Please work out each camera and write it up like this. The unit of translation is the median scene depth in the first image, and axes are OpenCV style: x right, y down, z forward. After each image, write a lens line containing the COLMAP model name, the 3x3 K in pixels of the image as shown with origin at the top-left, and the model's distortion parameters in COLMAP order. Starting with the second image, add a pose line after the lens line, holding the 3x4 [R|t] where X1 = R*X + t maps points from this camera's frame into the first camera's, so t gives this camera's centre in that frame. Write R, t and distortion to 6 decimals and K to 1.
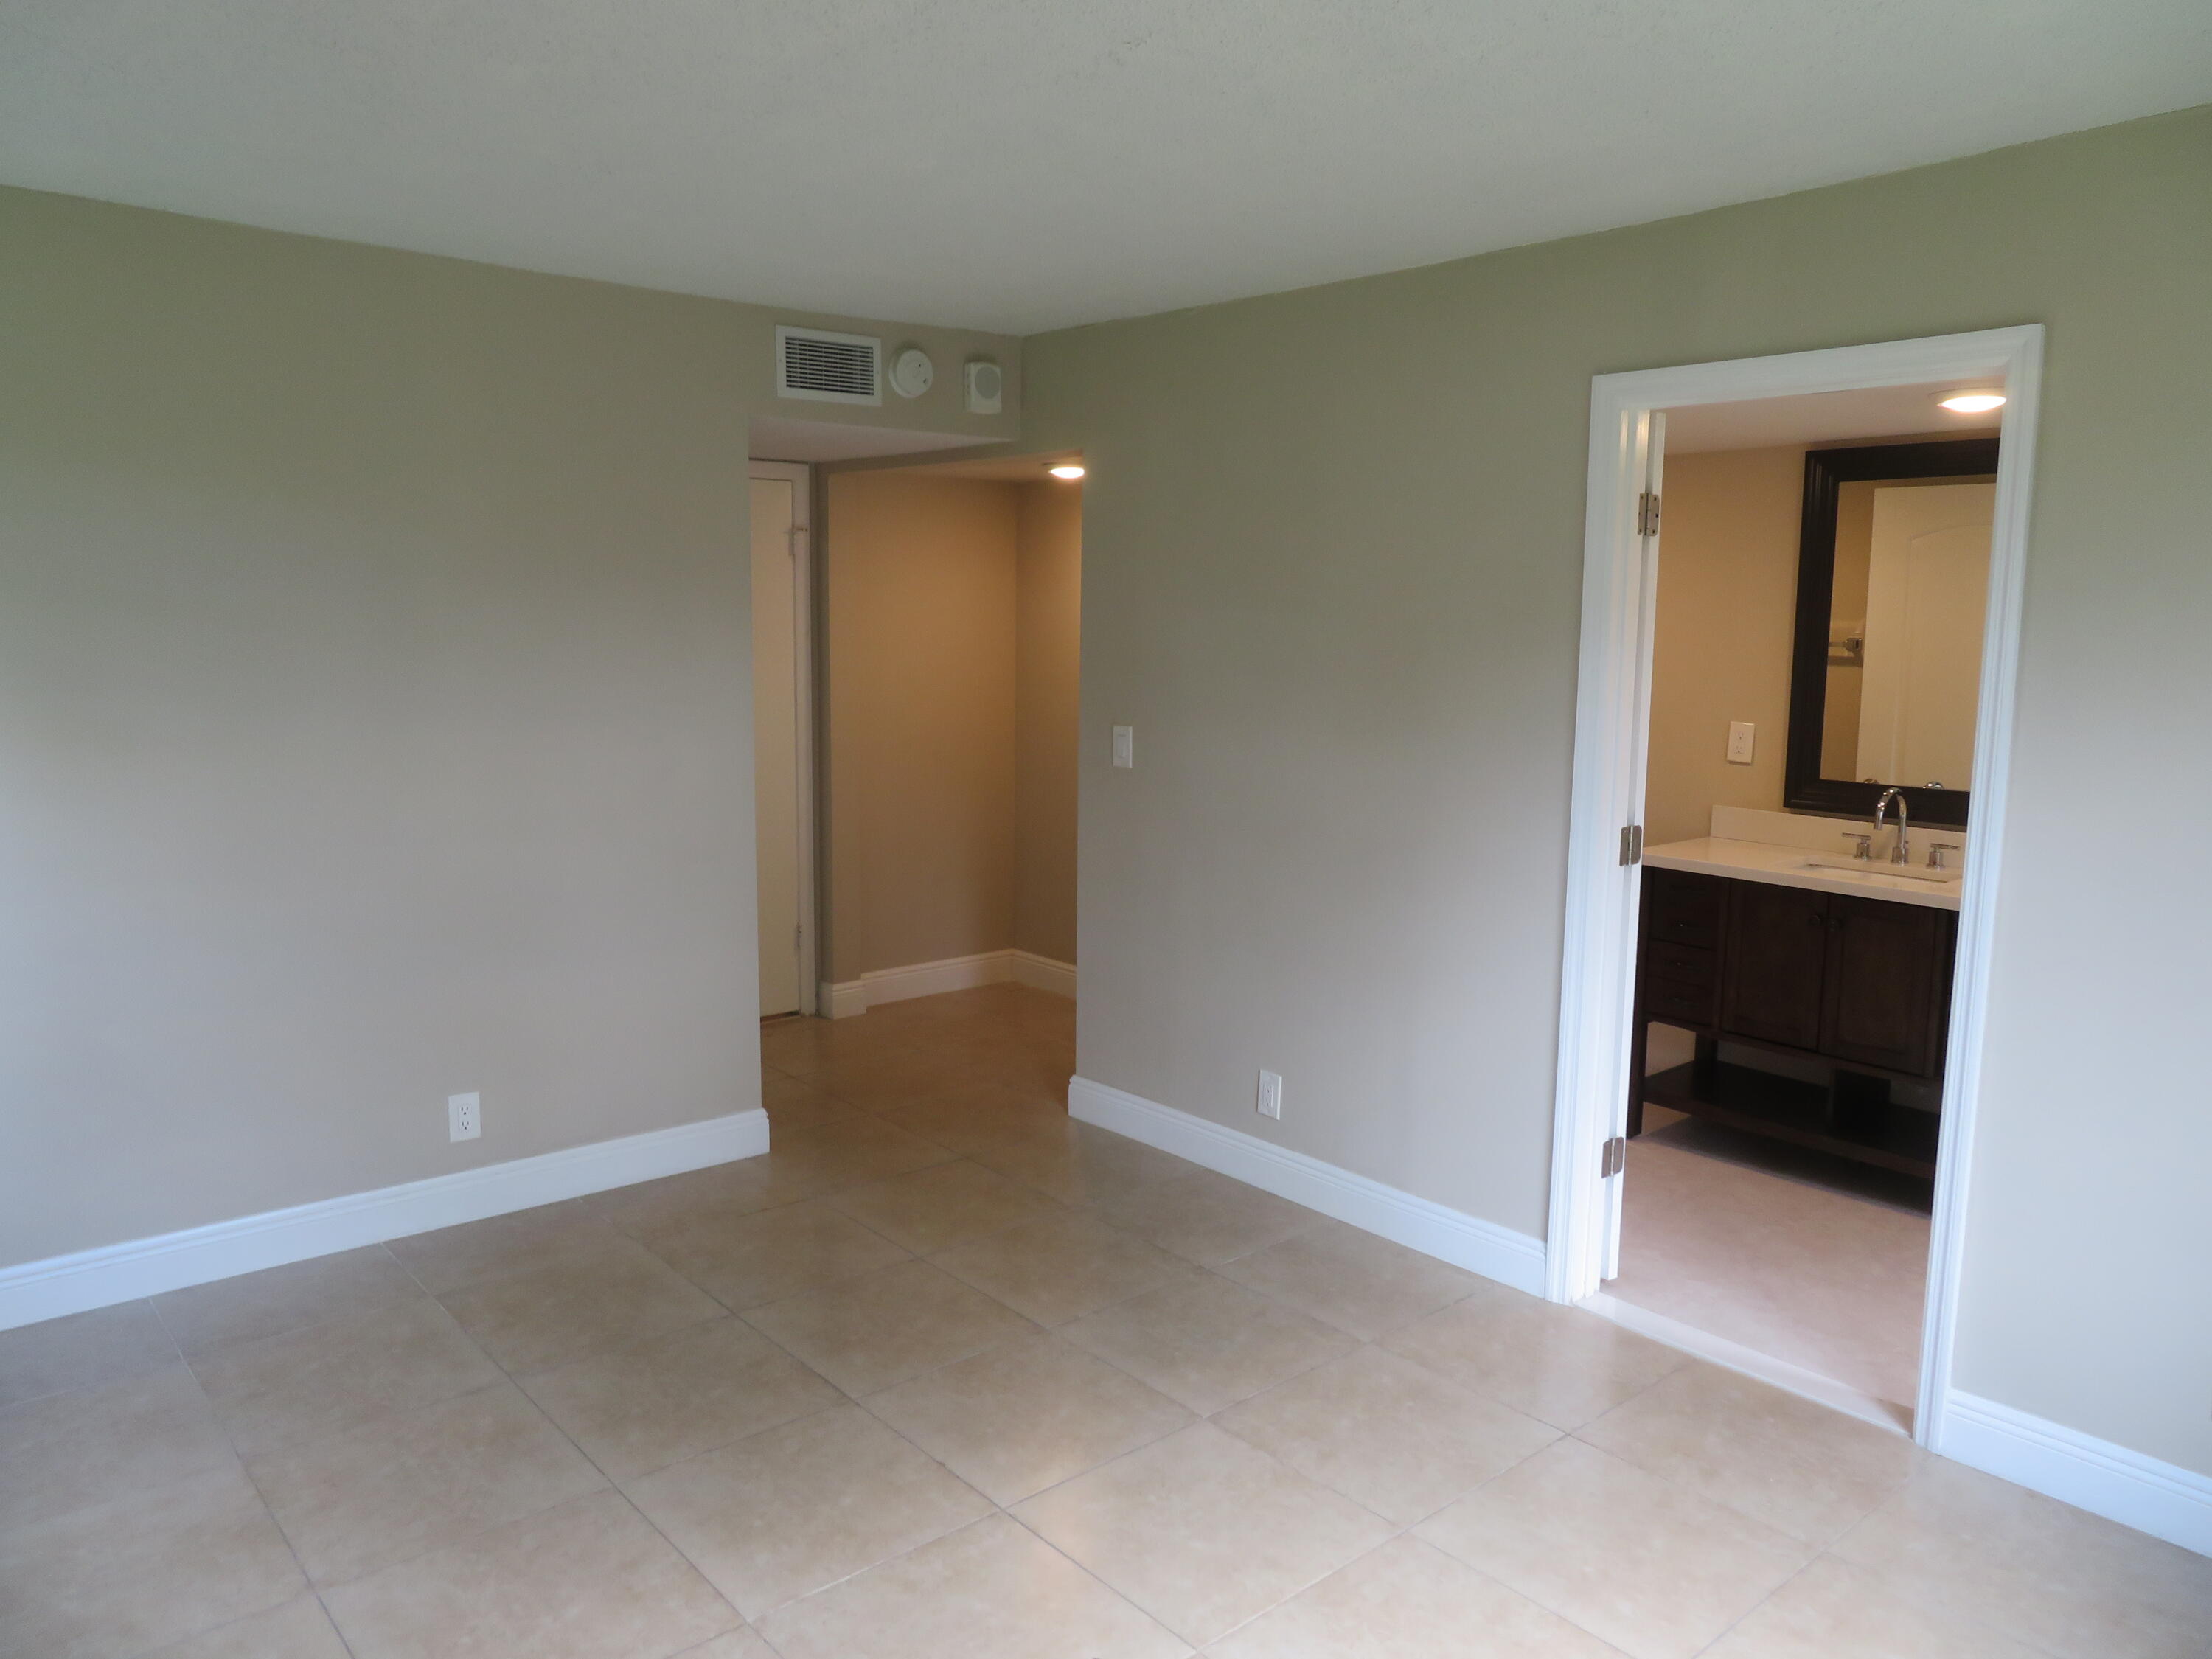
lens RADIAL K [[1583.0, 0, 1097.7], [0, 1583.0, 826.6], [0, 0, 1]] dist [-0.010262, 0.002299]
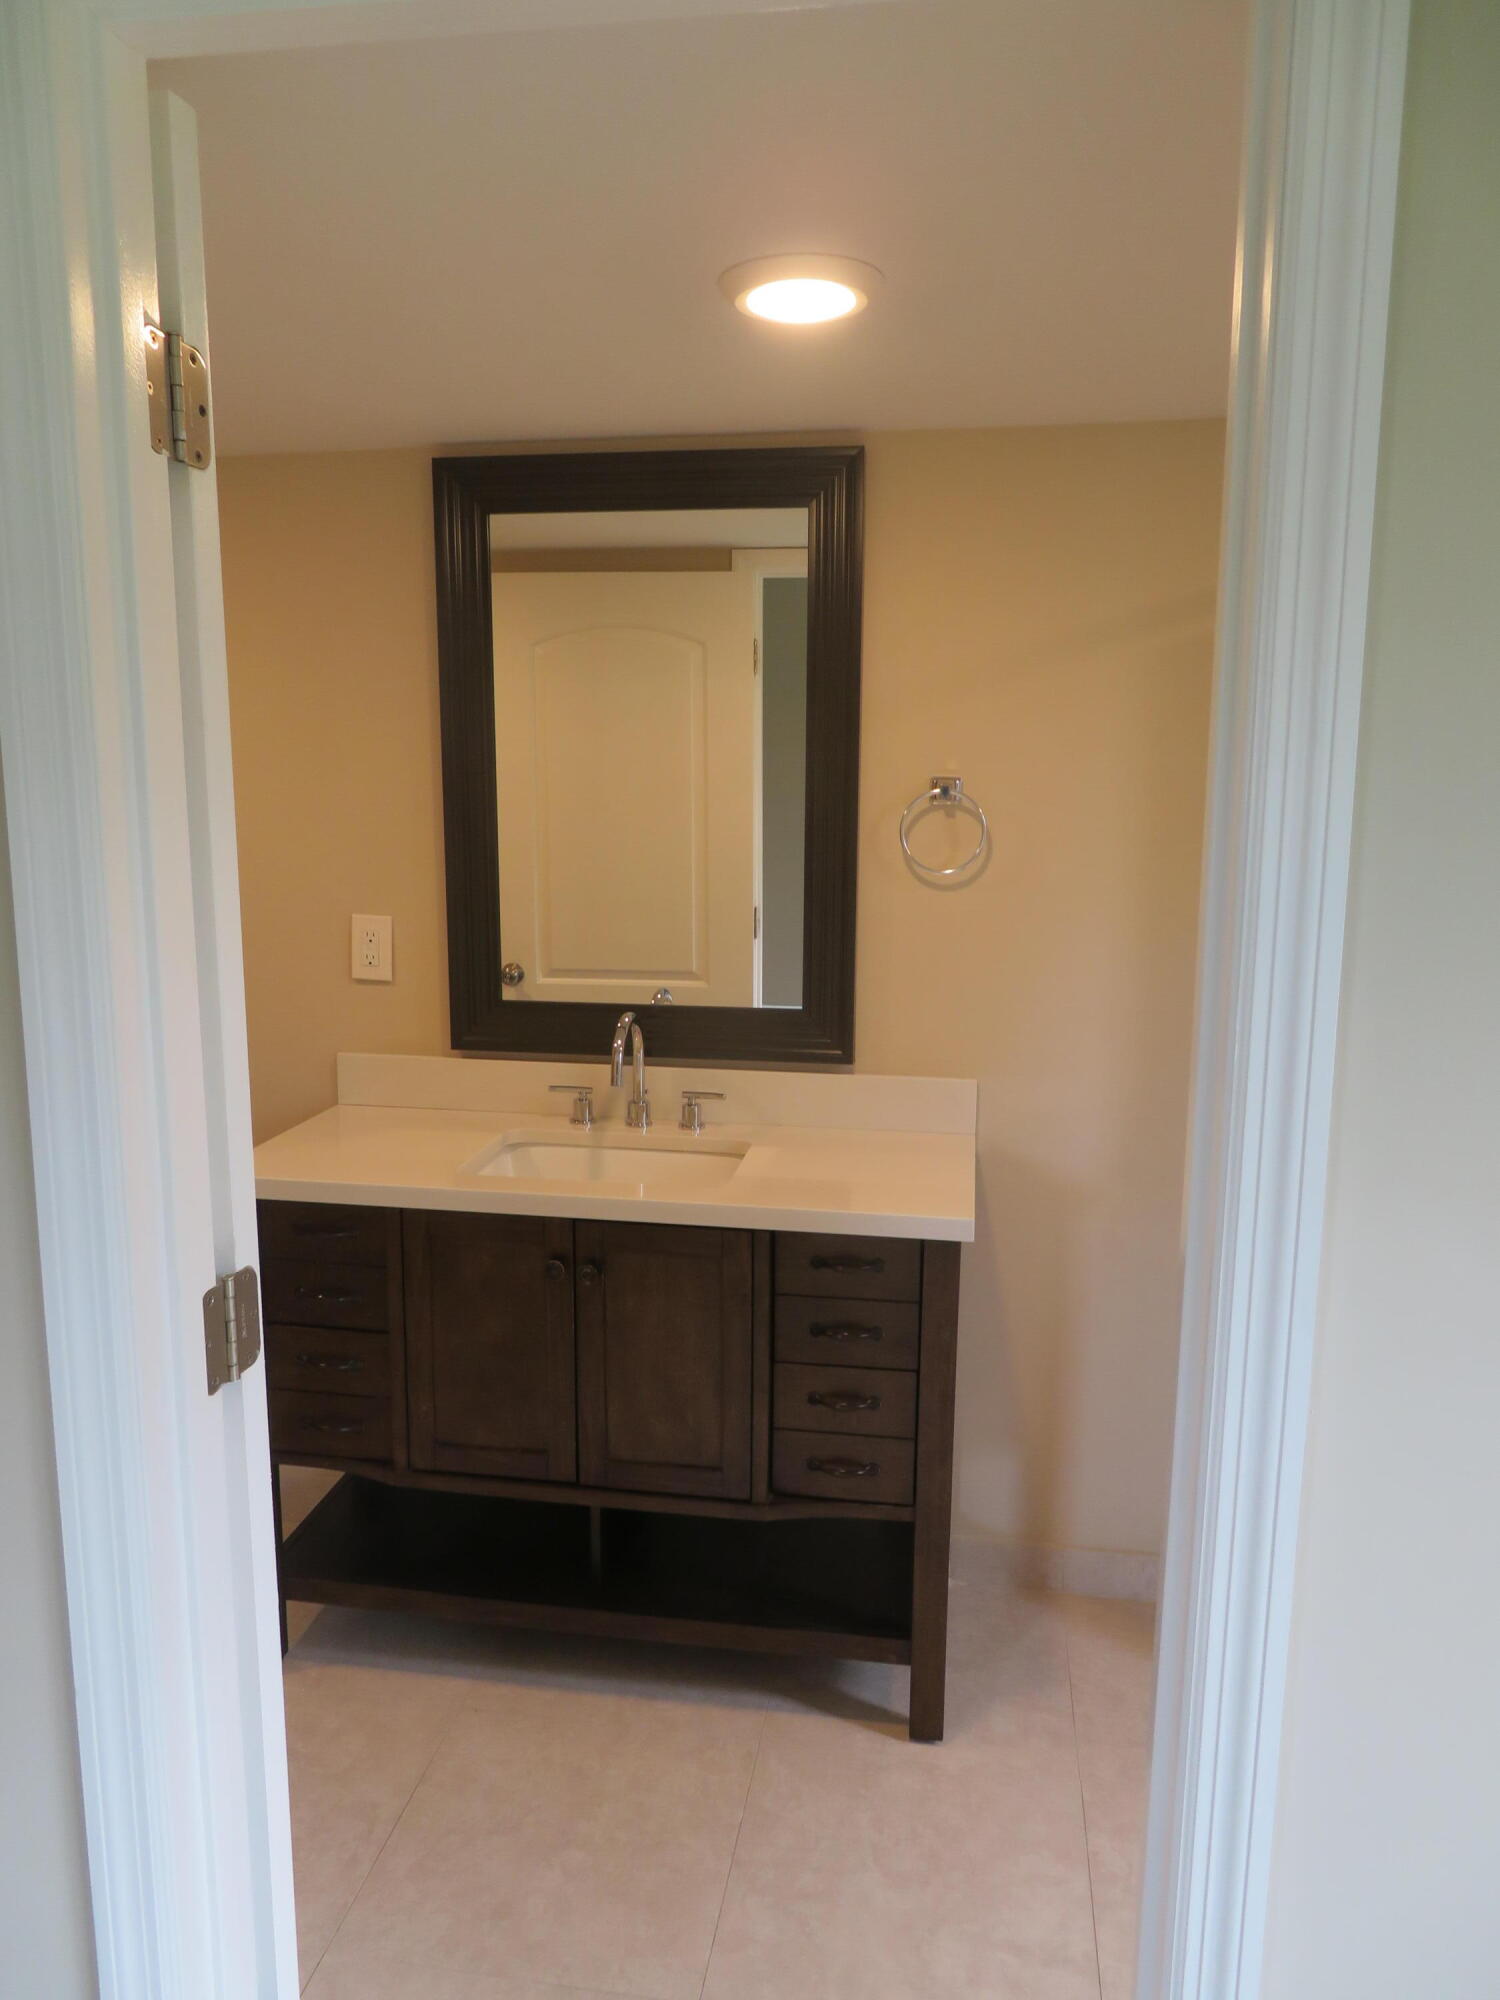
lens RADIAL K [[1431.2, 0, 742.6], [0, 1431.2, 1006.1], [0, 0, 1]] dist [-0.010262, 0.002299]
pose [[0.764379, -0.106937, 0.635837, 0.175187], [0.090806, 0.994176, 0.058040, -0.053681], [-0.638341, 0.013374, 0.769638, 0.520131]]
